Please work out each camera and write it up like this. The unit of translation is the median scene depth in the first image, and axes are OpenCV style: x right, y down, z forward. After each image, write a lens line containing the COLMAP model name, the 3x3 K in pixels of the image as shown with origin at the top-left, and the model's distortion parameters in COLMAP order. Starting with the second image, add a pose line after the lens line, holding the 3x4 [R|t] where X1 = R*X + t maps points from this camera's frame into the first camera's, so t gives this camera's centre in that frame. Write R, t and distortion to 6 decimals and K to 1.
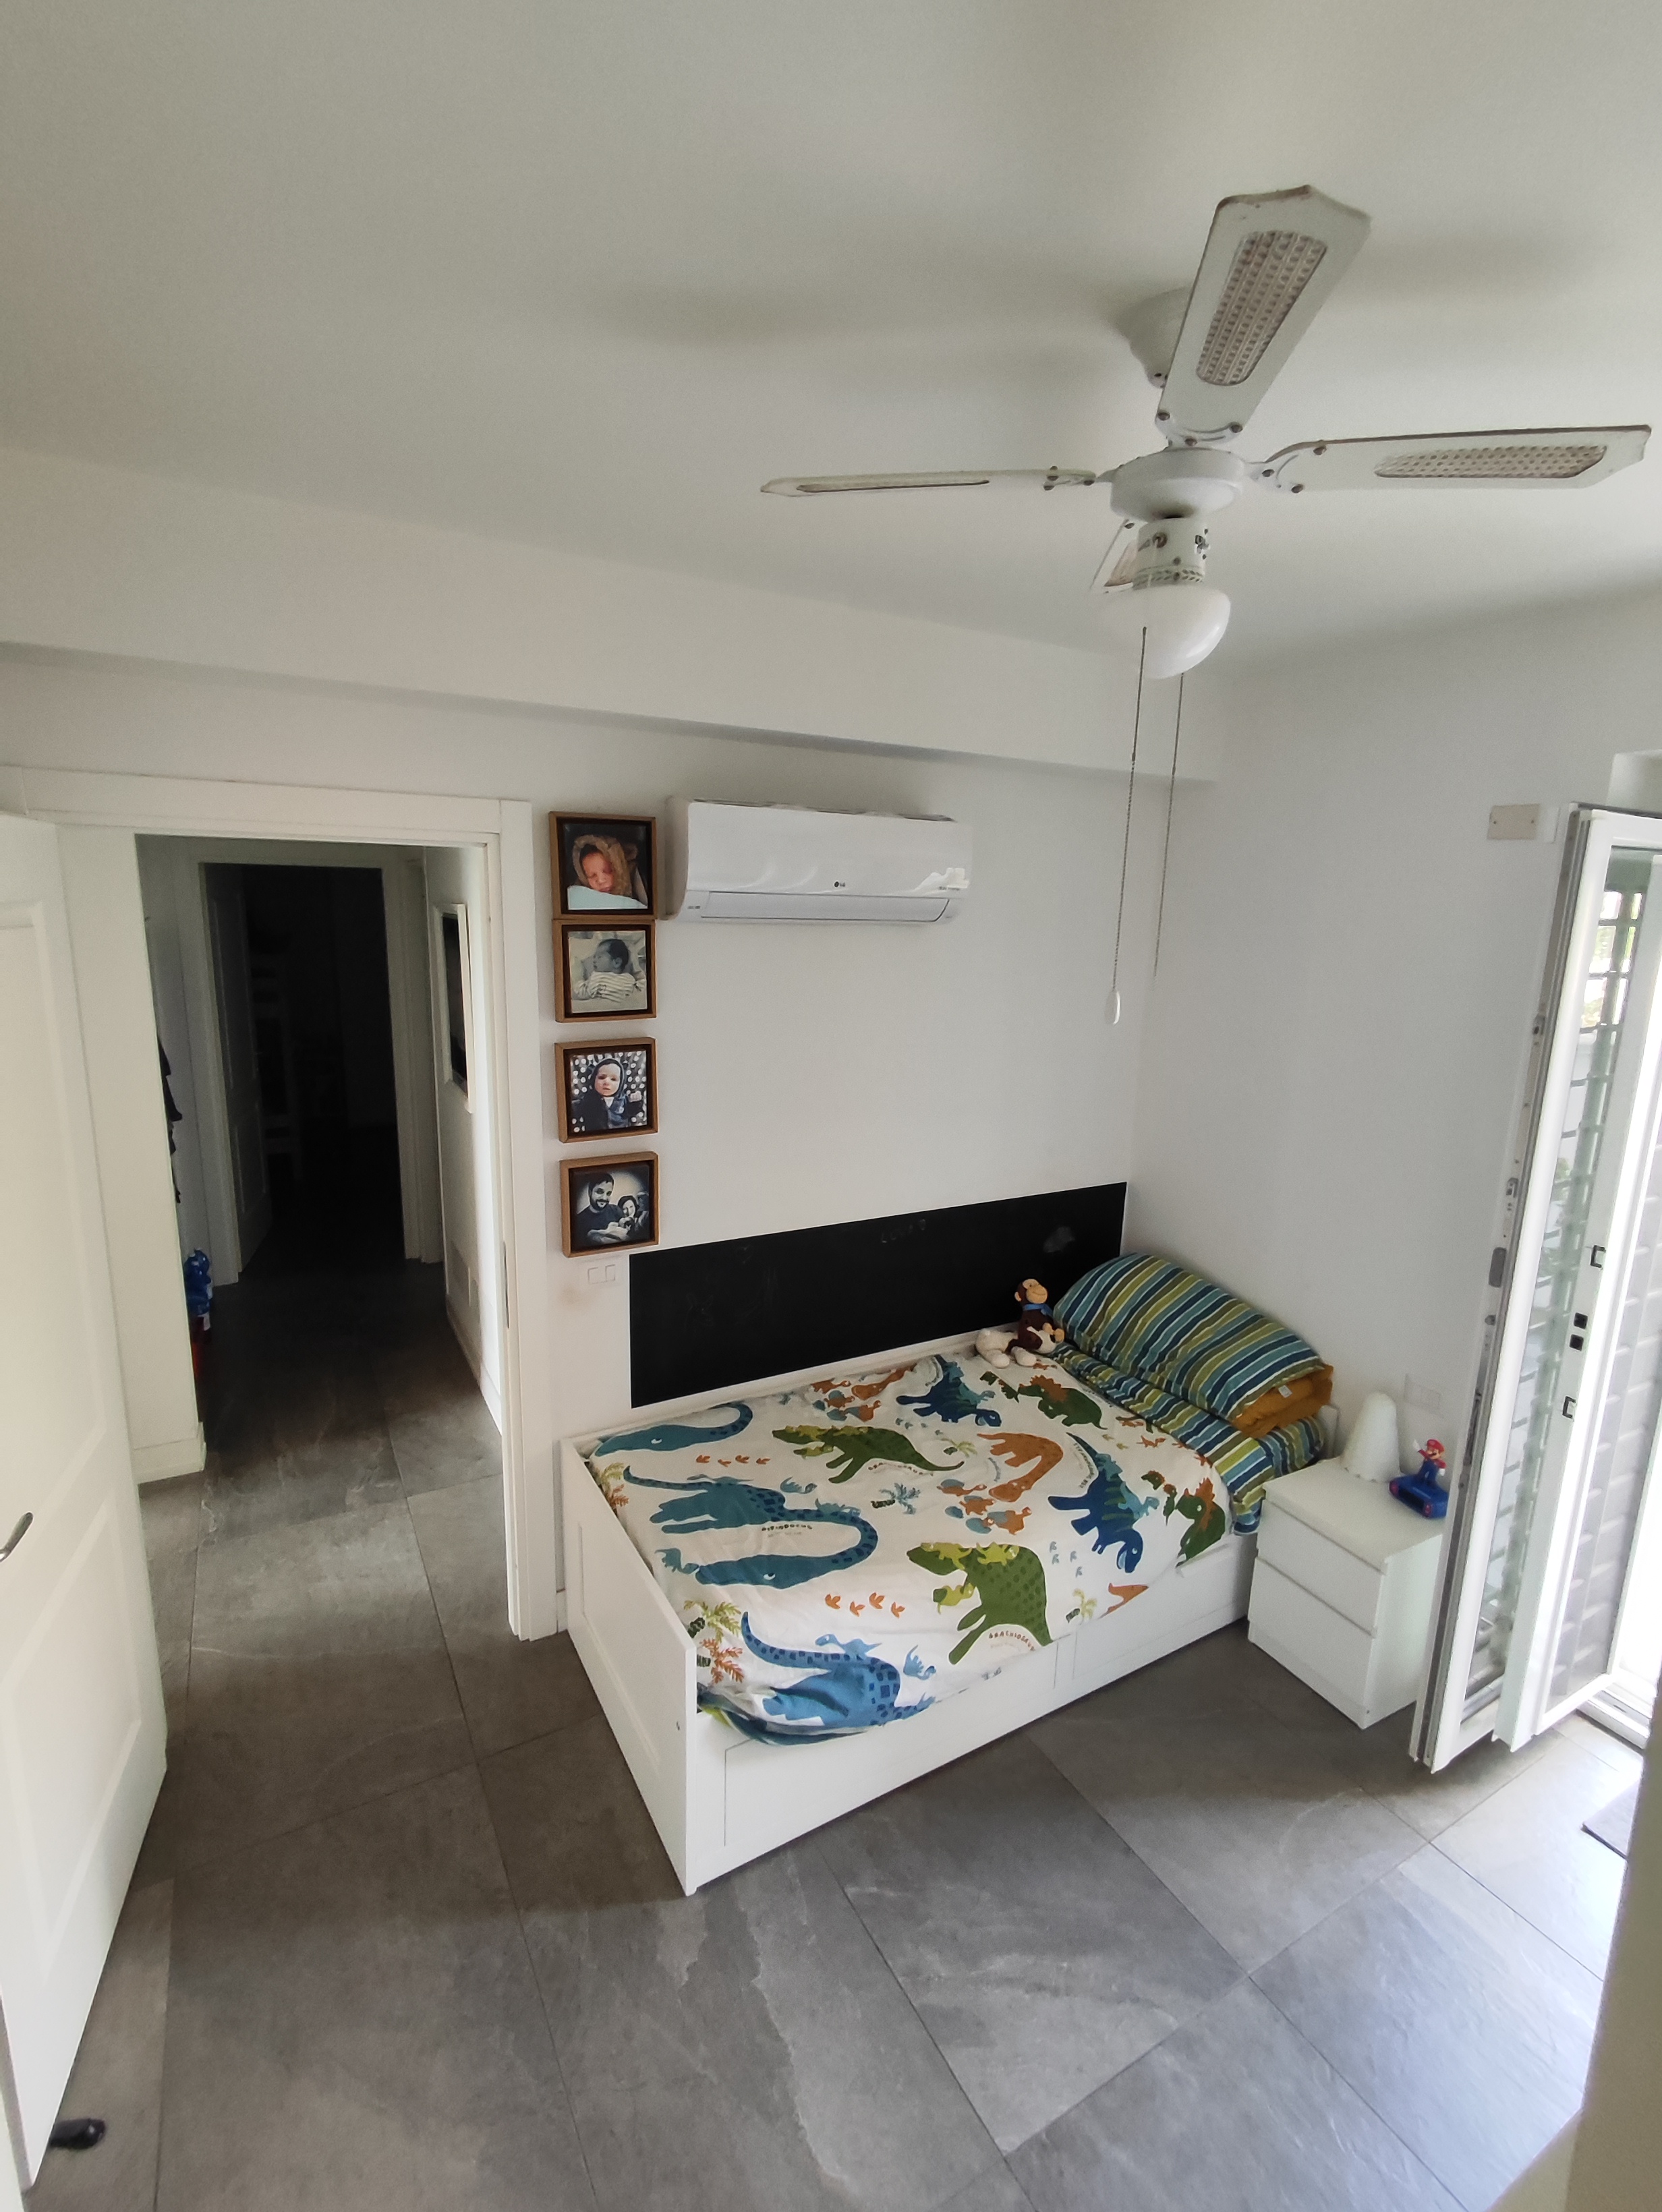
lens RADIAL K [[1007.9, 0, 819.6], [0, 1007.9, 1107.7], [0, 0, 1]] dist [0.003551, -0.000963]
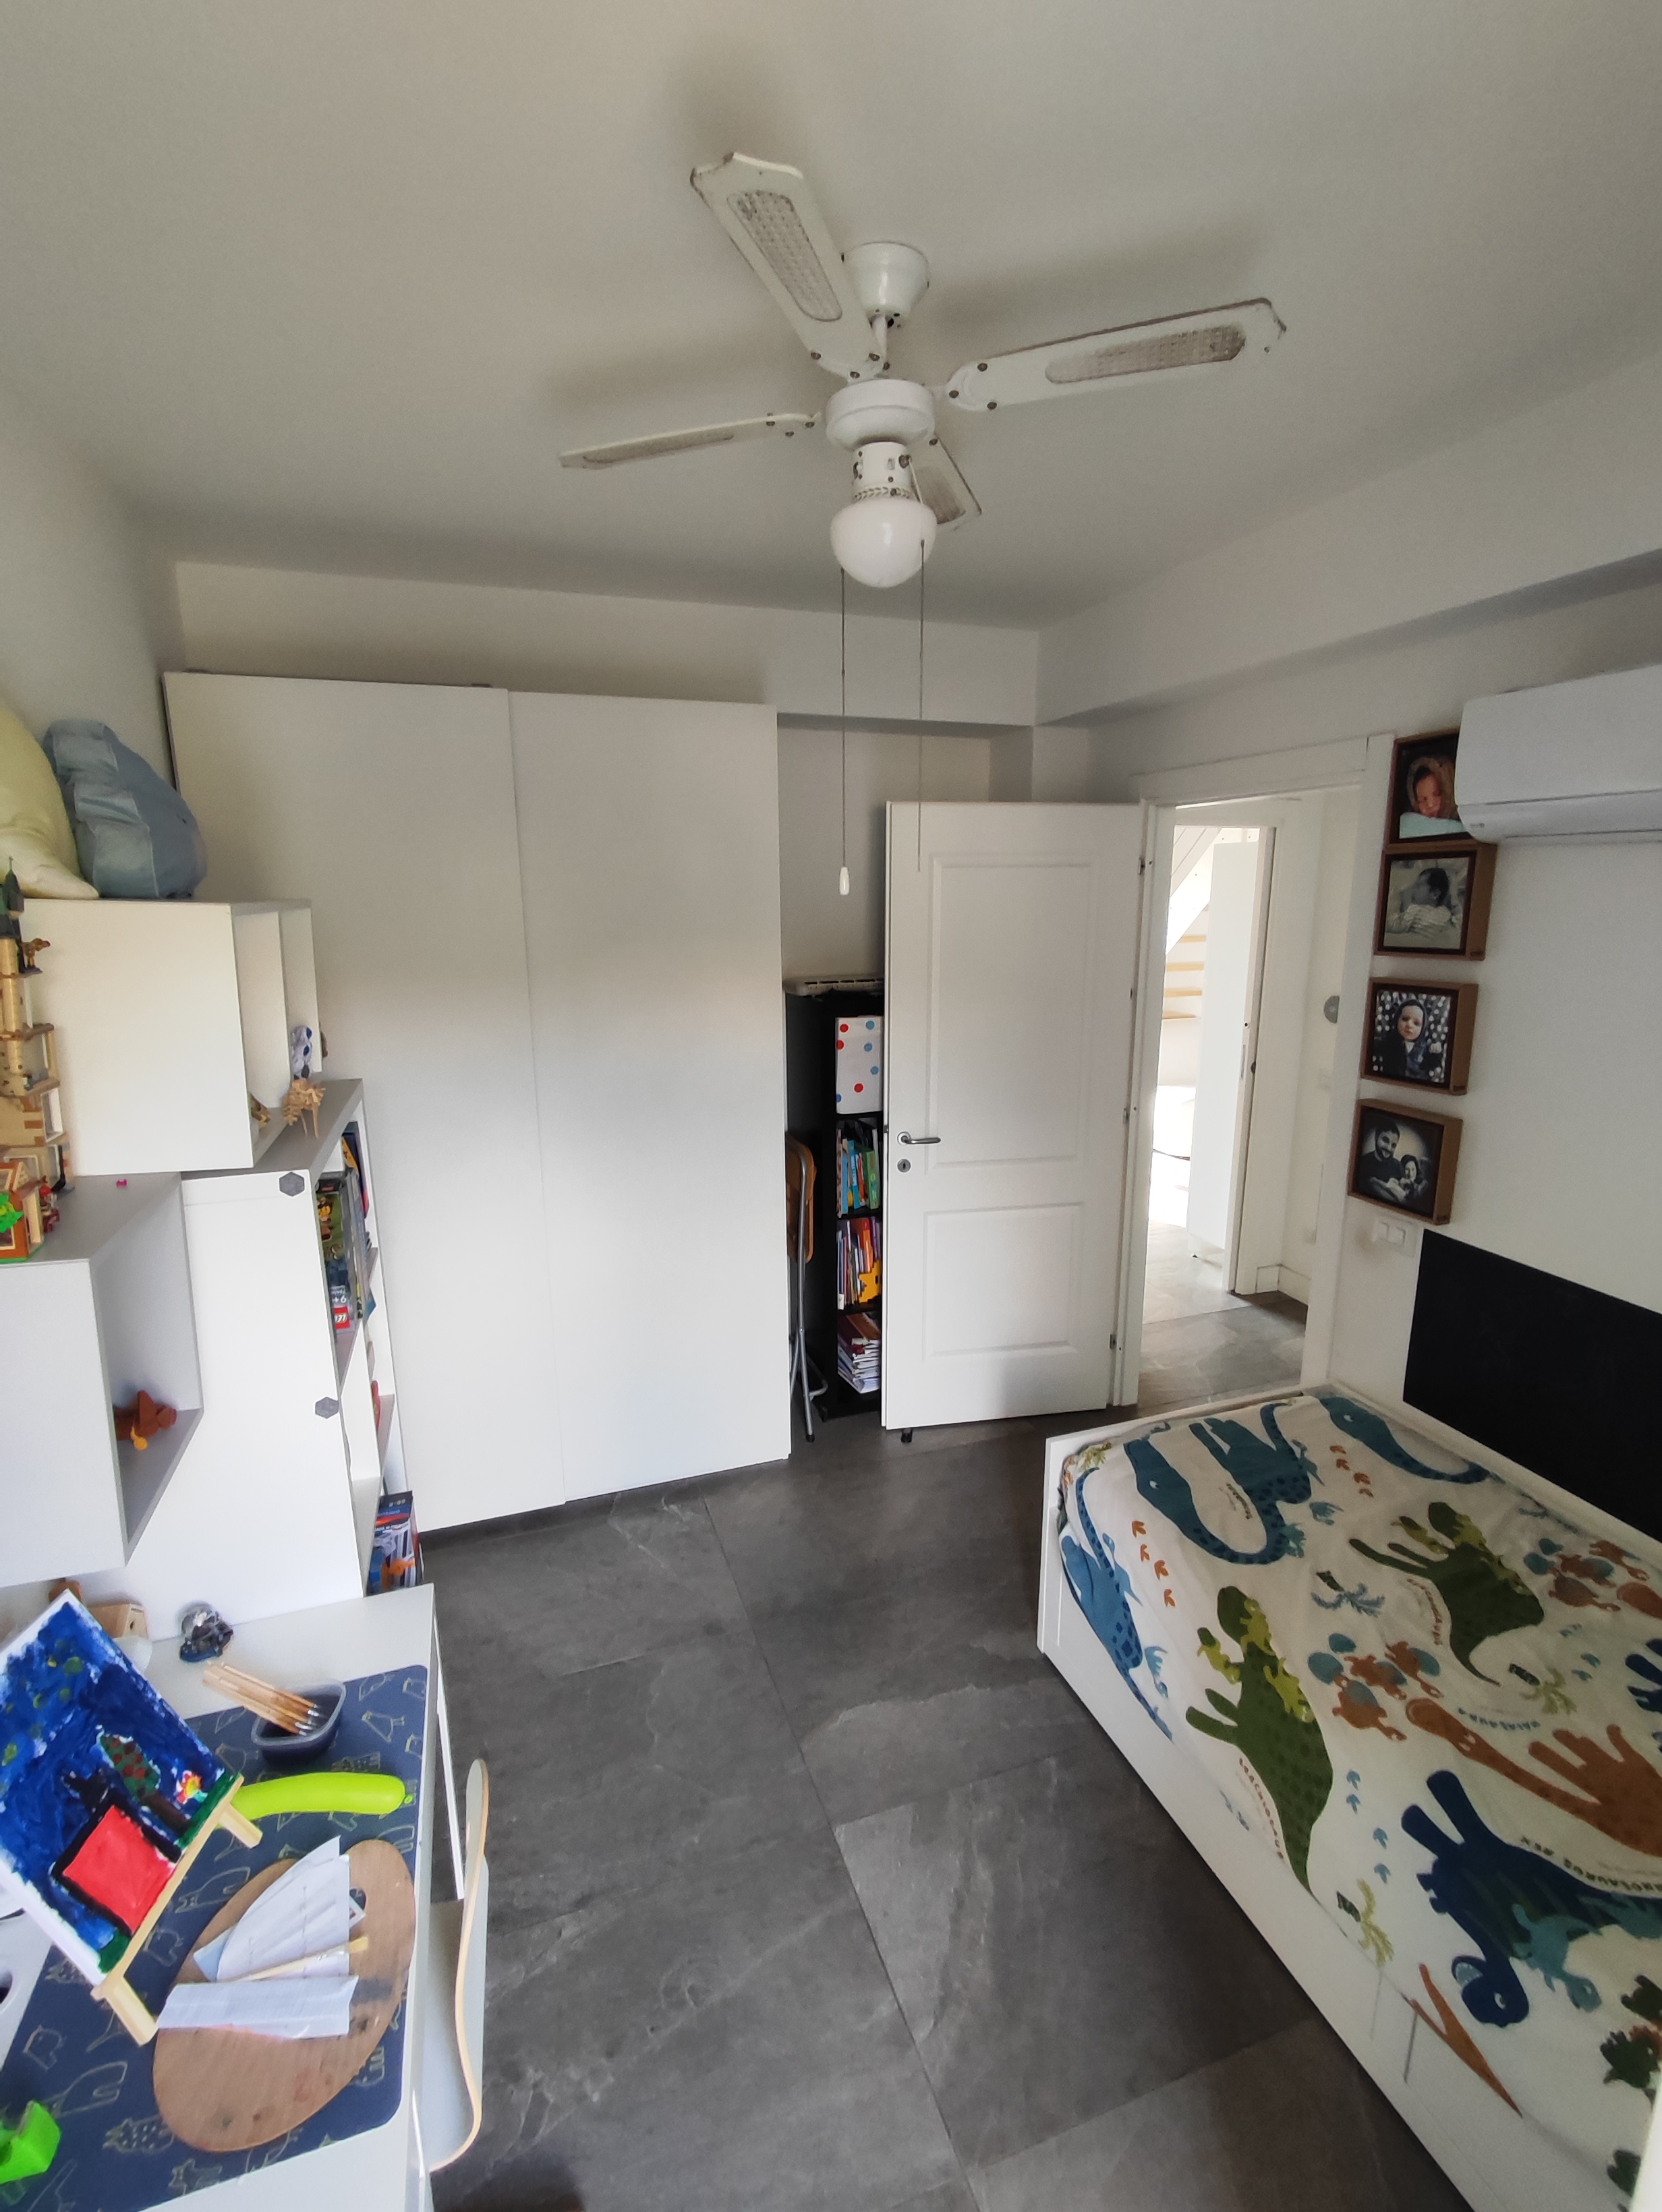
lens RADIAL K [[1007.9, 0, 820.4], [0, 1007.9, 1102.1], [0, 0, 1]] dist [0.003551, -0.000963]
pose [[-0.180041, 0.184708, -0.966162, 0.803587], [-0.194347, 0.956171, 0.219014, -0.056071], [0.964269, 0.227202, -0.136252, 0.627140]]
